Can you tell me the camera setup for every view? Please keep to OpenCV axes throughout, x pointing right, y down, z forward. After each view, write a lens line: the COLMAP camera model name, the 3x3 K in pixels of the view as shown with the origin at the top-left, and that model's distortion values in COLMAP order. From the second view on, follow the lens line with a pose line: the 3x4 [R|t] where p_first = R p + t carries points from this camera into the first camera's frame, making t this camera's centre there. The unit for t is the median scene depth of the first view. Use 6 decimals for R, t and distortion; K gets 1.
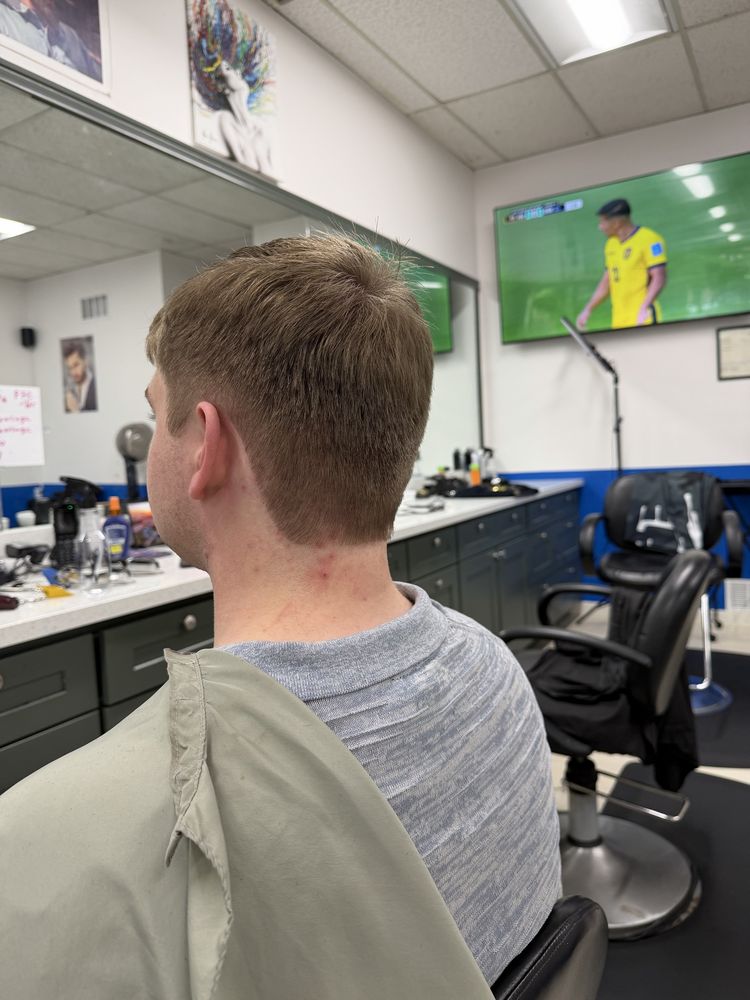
lens RADIAL K [[731.0, 0, 371.1], [0, 731.0, 495.0], [0, 0, 1]] dist [0.003592, -0.015238]
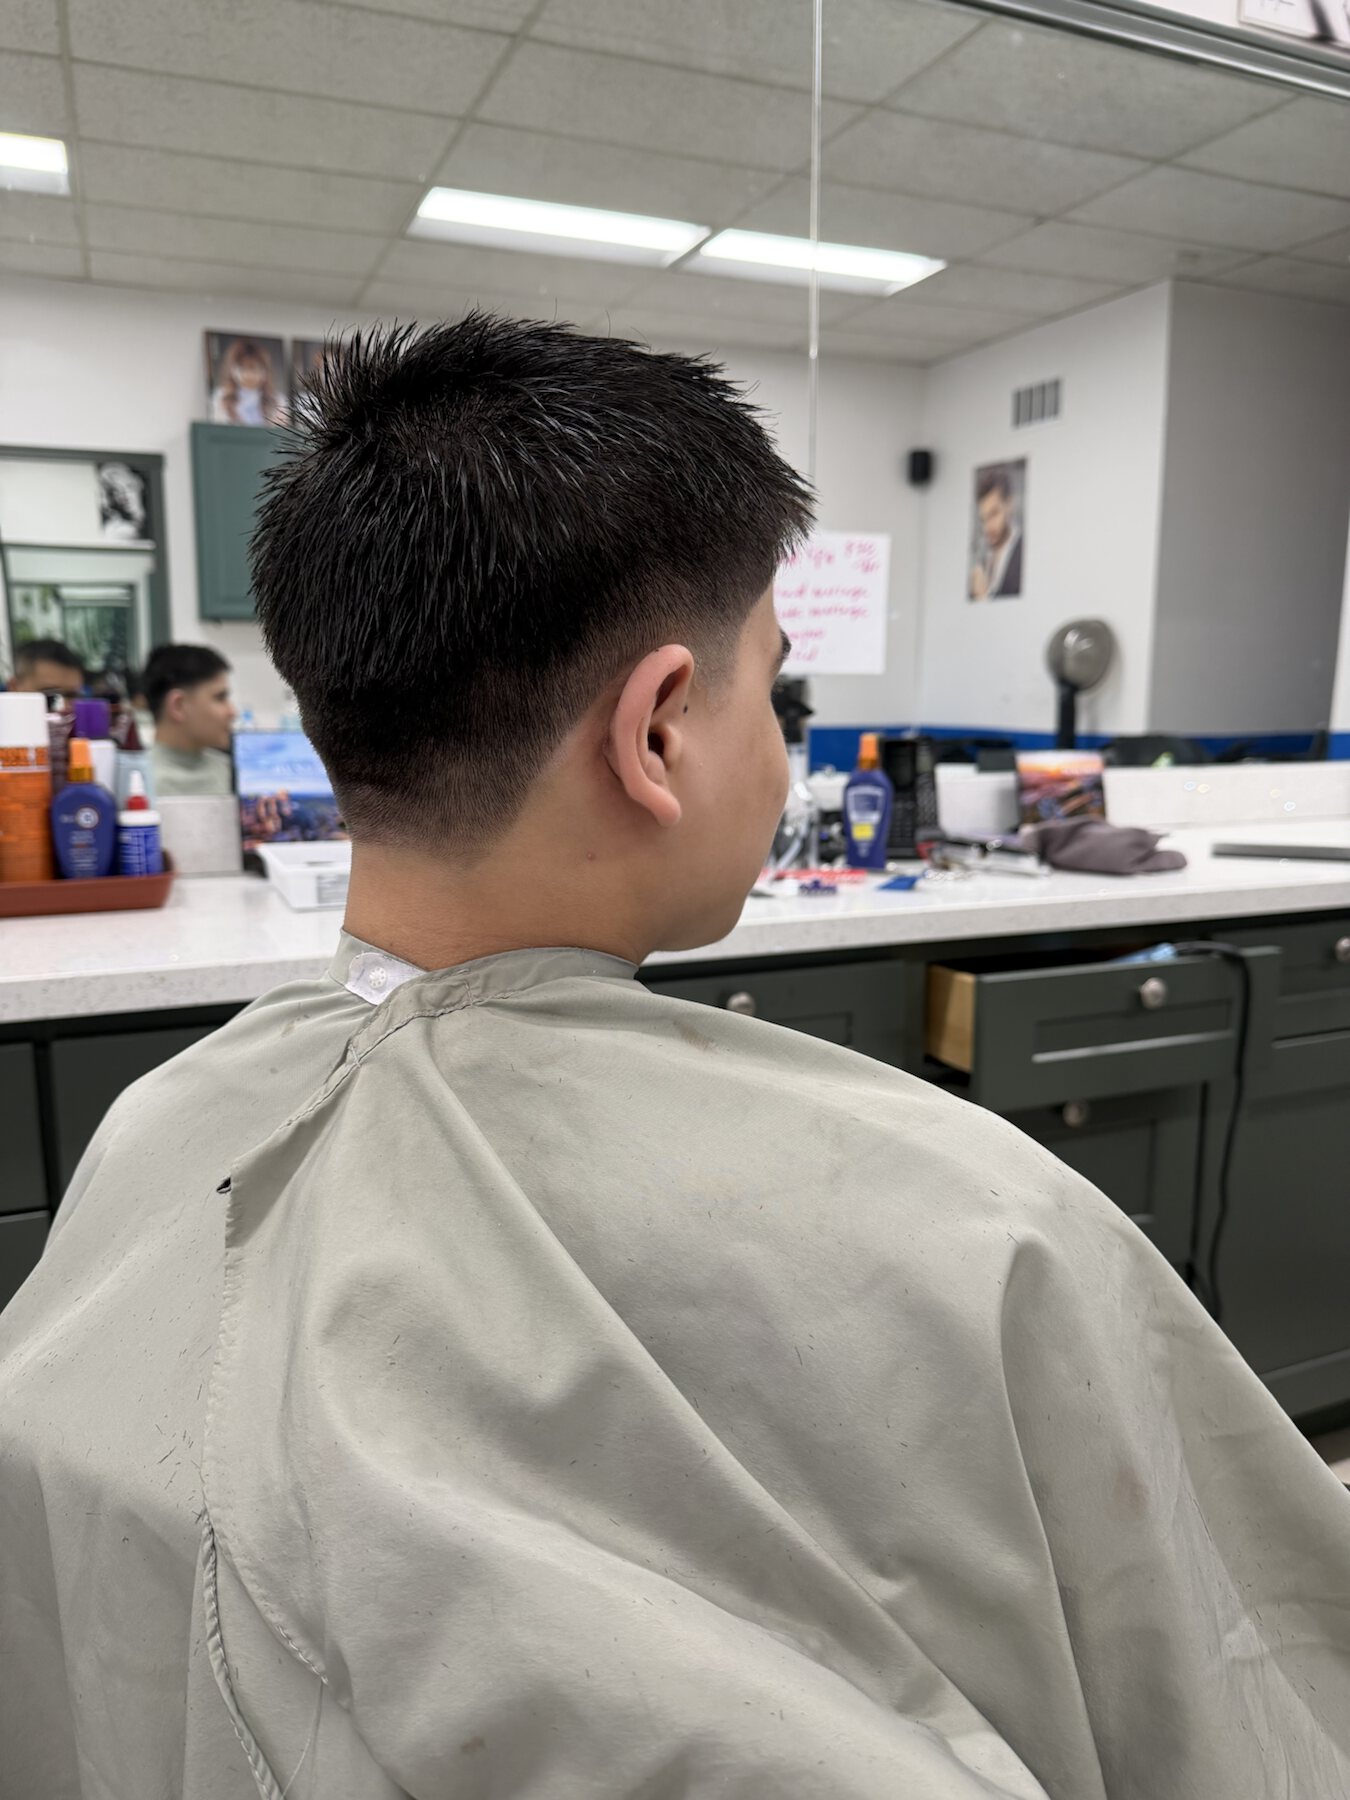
lens RADIAL K [[1315.8, 0, 658.2], [0, 1315.8, 901.8], [0, 0, 1]] dist [0.003592, -0.015238]
pose [[0.806720, 0.135845, -0.575109, 0.024216], [-0.073522, 0.988730, 0.130414, 0.010858], [0.586343, -0.062924, 0.807615, 0.028722]]
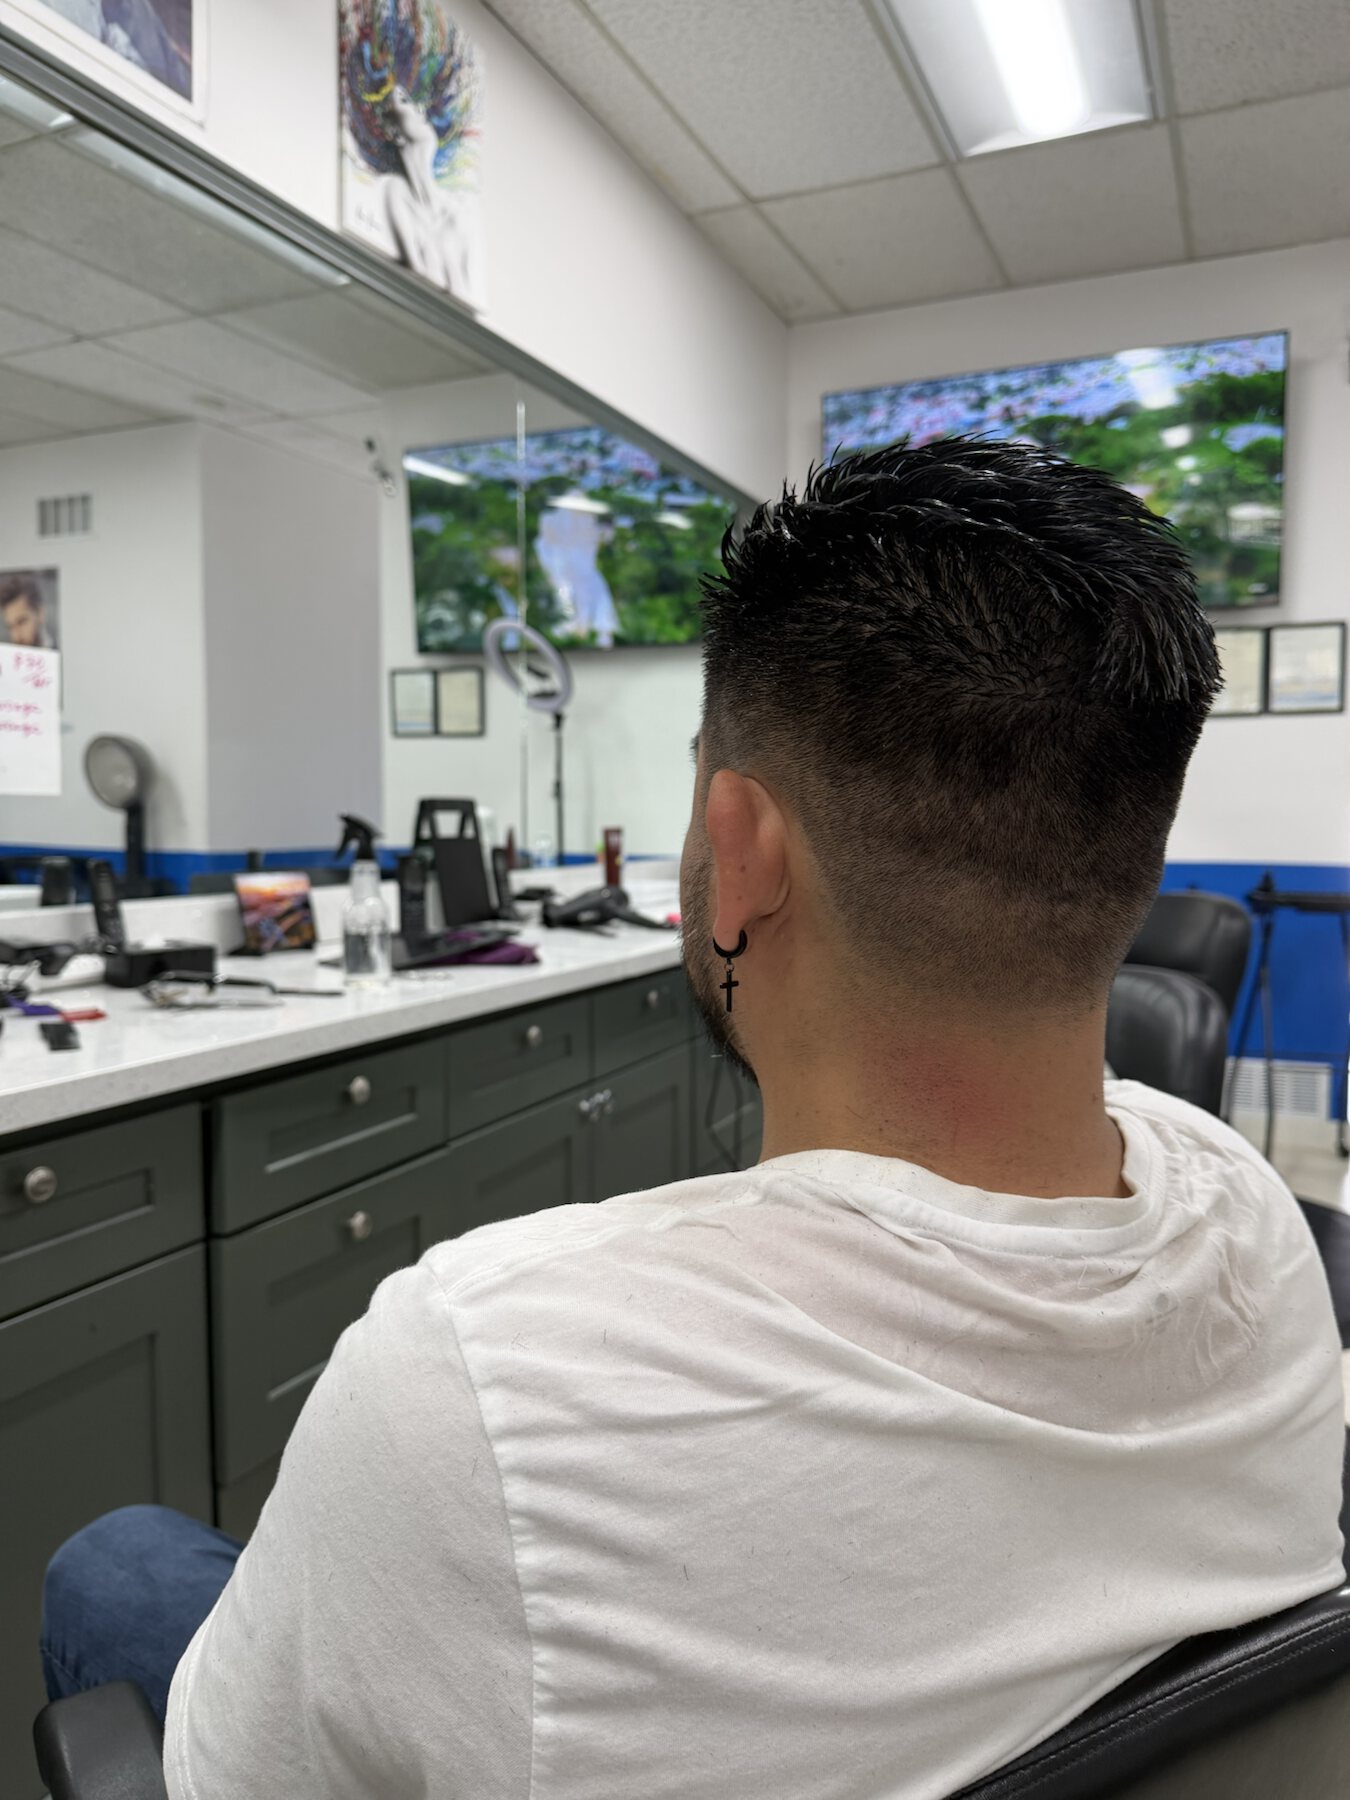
lens RADIAL K [[1315.8, 0, 665.8], [0, 1315.8, 891.6], [0, 0, 1]] dist [0.003592, -0.015238]
pose [[0.993056, 0.044334, 0.108970, -0.076102], [-0.043820, 0.999014, -0.007106, 0.012022], [-0.109178, 0.002281, 0.994020, -0.008110]]
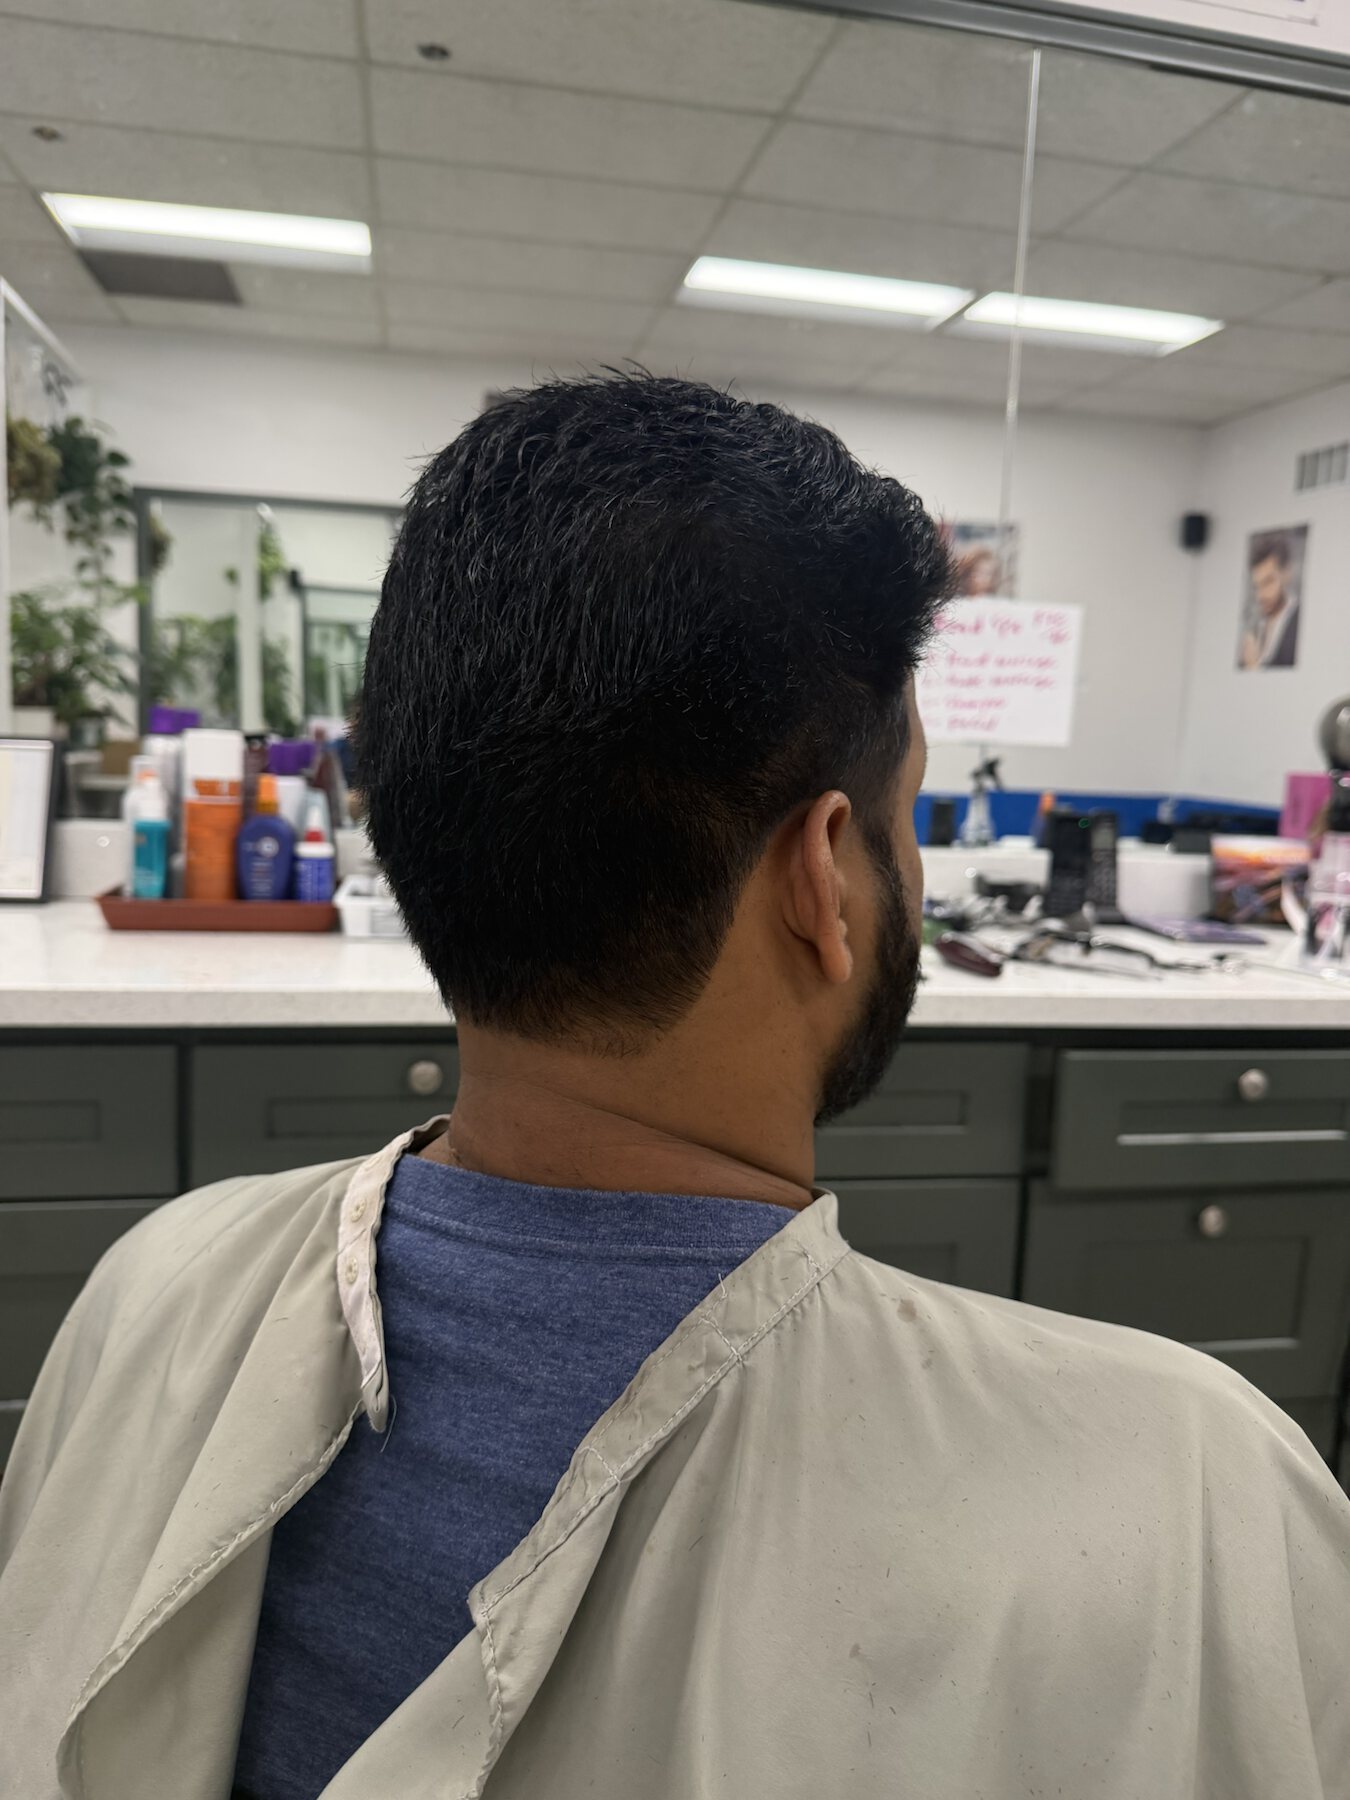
lens RADIAL K [[1315.8, 0, 661.7], [0, 1315.8, 896.5], [0, 0, 1]] dist [0.003592, -0.015238]
pose [[0.671795, 0.162771, -0.722632, 0.067870], [-0.122805, 0.986532, 0.108047, 0.001499], [0.730487, 0.016157, 0.682736, 0.055378]]
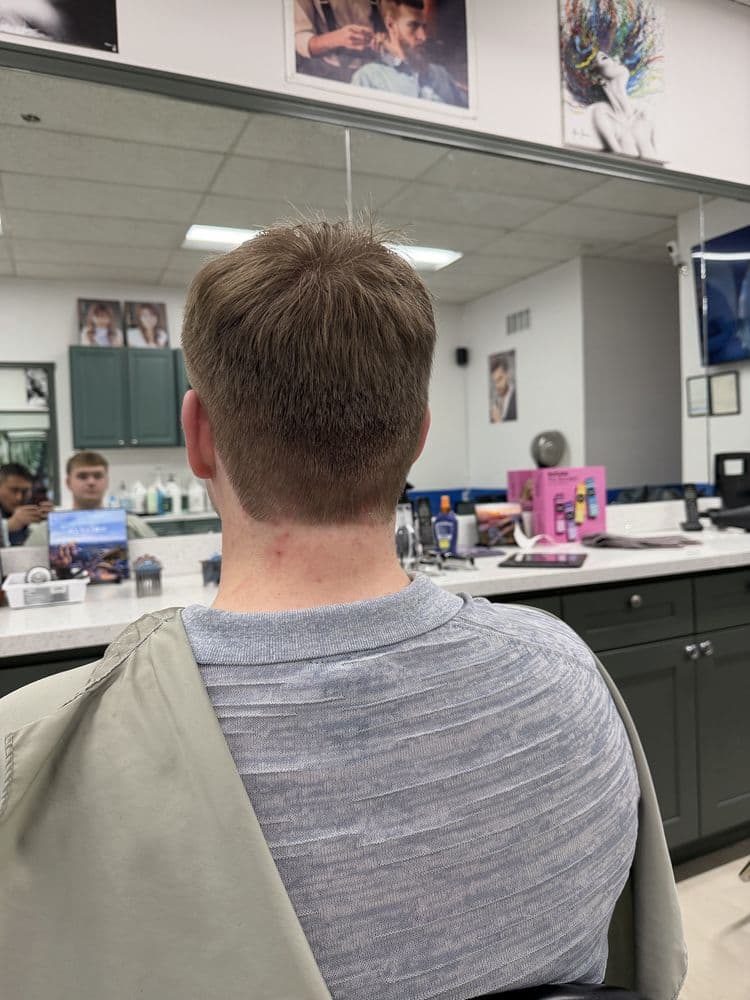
lens RADIAL K [[731.0, 0, 369.5], [0, 731.0, 499.6], [0, 0, 1]] dist [0.003592, -0.015238]
pose [[0.825288, 0.030306, -0.563899, 0.102011], [-0.033921, 0.999416, 0.004069, 0.004498], [0.563693, 0.015770, 0.825834, 0.037159]]
